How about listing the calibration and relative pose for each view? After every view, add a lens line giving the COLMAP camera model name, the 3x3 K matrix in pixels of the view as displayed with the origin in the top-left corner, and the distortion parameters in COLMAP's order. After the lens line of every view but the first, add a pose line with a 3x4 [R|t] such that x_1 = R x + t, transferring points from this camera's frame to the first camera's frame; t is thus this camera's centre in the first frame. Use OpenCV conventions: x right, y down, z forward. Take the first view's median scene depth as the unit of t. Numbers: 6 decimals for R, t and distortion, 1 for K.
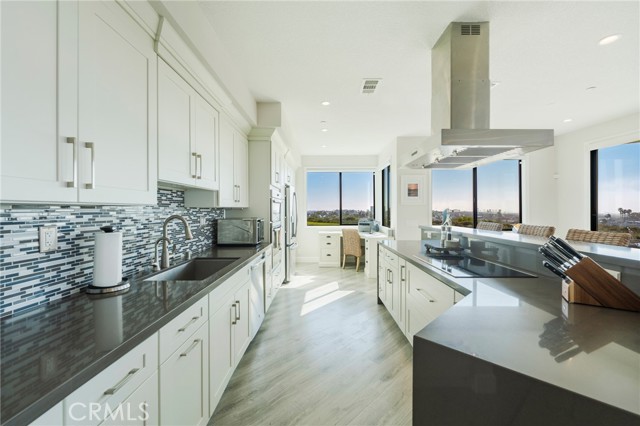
lens RADIAL K [[261.4, 0, 322.0], [0, 261.4, 211.5], [0, 0, 1]] dist [-0.003562, -0.000706]
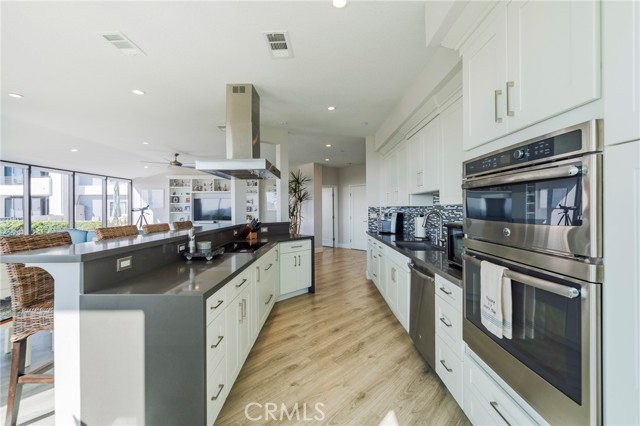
lens RADIAL K [[261.4, 0, 317.7], [0, 261.4, 207.8], [0, 0, 1]] dist [-0.003562, -0.000706]
pose [[-0.999692, 0.005391, 0.024210, 0.098937], [0.005489, 0.999977, 0.003971, -0.021007], [-0.024188, 0.004103, -0.999699, 3.085720]]
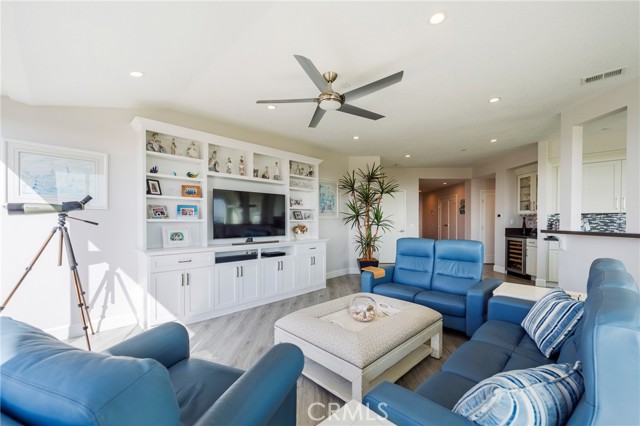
lens RADIAL K [[261.4, 0, 308.5], [0, 261.4, 222.1], [0, 0, 1]] dist [-0.003562, -0.000706]
pose [[-0.712945, 0.006120, -0.701193, 3.526112], [-0.005437, 0.999884, 0.014254, 0.055401], [0.701199, 0.013975, -0.712829, 0.286759]]
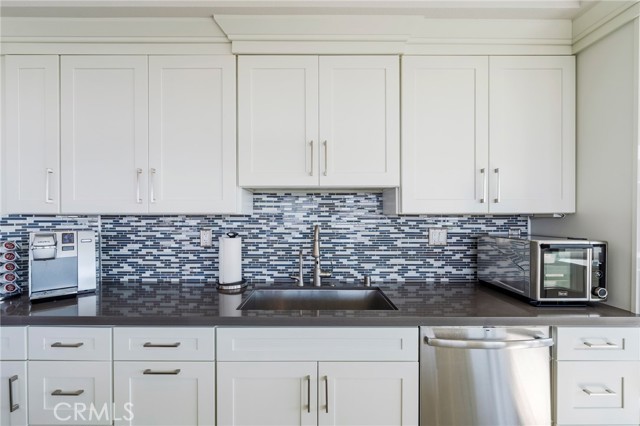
lens RADIAL K [[261.4, 0, 321.0], [0, 261.4, 217.8], [0, 0, 1]] dist [-0.003562, -0.000706]
pose [[0.002153, 0.003999, -0.999990, 0.307725], [-0.007605, 0.999963, 0.003983, -0.014213], [0.999969, 0.007596, 0.002184, 1.226092]]
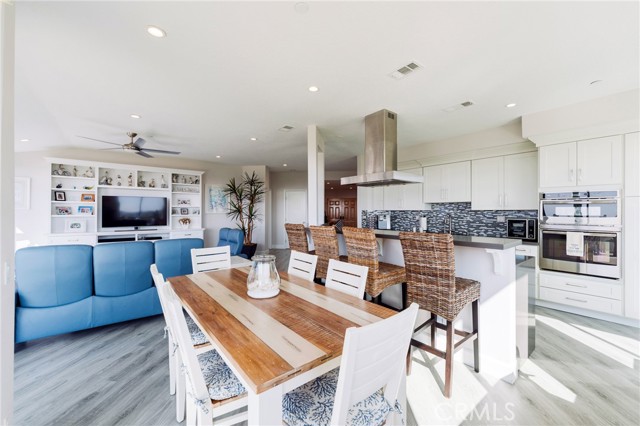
lens RADIAL K [[261.4, 0, 318.0], [0, 261.4, 211.2], [0, 0, 1]] dist [-0.003562, -0.000706]
pose [[-0.780961, -0.001689, -0.624577, 2.491167], [-0.006259, 0.999967, 0.005122, -0.019402], [0.624548, 0.007910, -0.780946, 2.677682]]
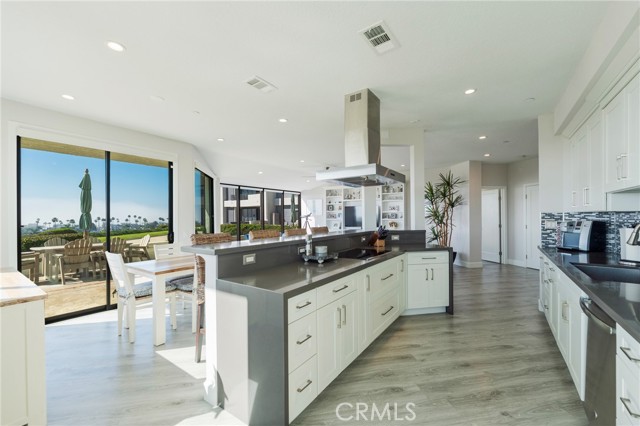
lens RADIAL K [[261.4, 0, 319.6], [0, 261.4, 218.1], [0, 0, 1]] dist [-0.003562, -0.000706]
pose [[-0.816473, 0.002482, 0.577379, -0.149930], [0.011535, 0.999861, 0.012014, -0.019202], [-0.577269, 0.016469, -0.816388, 2.941229]]
